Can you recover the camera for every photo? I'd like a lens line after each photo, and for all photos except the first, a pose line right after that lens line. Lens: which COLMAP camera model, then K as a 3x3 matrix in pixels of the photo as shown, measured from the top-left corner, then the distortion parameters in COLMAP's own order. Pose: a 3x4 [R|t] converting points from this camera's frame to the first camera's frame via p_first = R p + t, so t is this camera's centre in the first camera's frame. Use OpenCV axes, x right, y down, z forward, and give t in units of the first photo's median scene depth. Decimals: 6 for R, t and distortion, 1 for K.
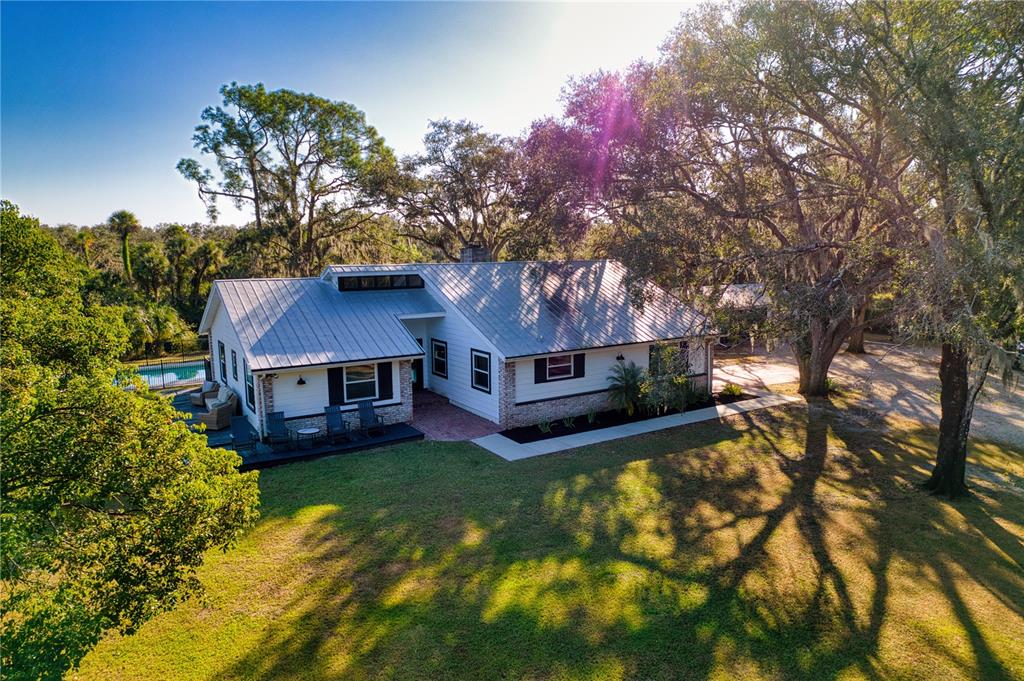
lens RADIAL K [[646.9, 0, 512.0], [0, 646.9, 340.5], [0, 0, 1]] dist [-0.079784, 0.070546]
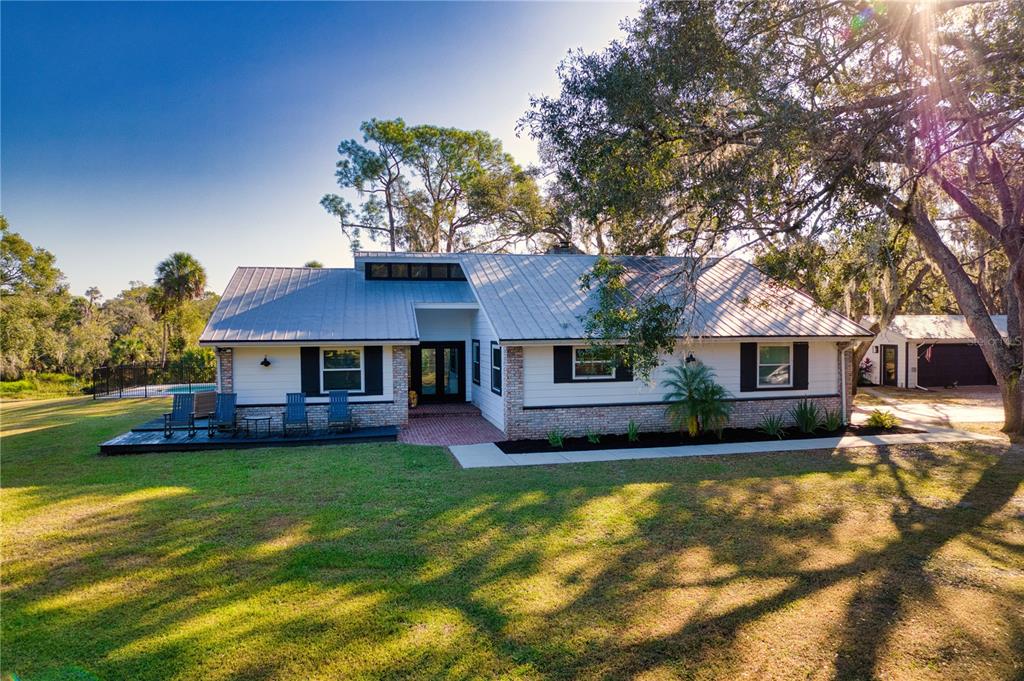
lens RADIAL K [[646.9, 0, 512.0], [0, 646.9, 340.5], [0, 0, 1]] dist [-0.079784, 0.070546]
pose [[0.942165, 0.007871, -0.335056, 0.243990], [-0.046547, 0.993108, -0.107559, 0.102566], [0.331900, 0.116935, 0.936039, 0.283358]]
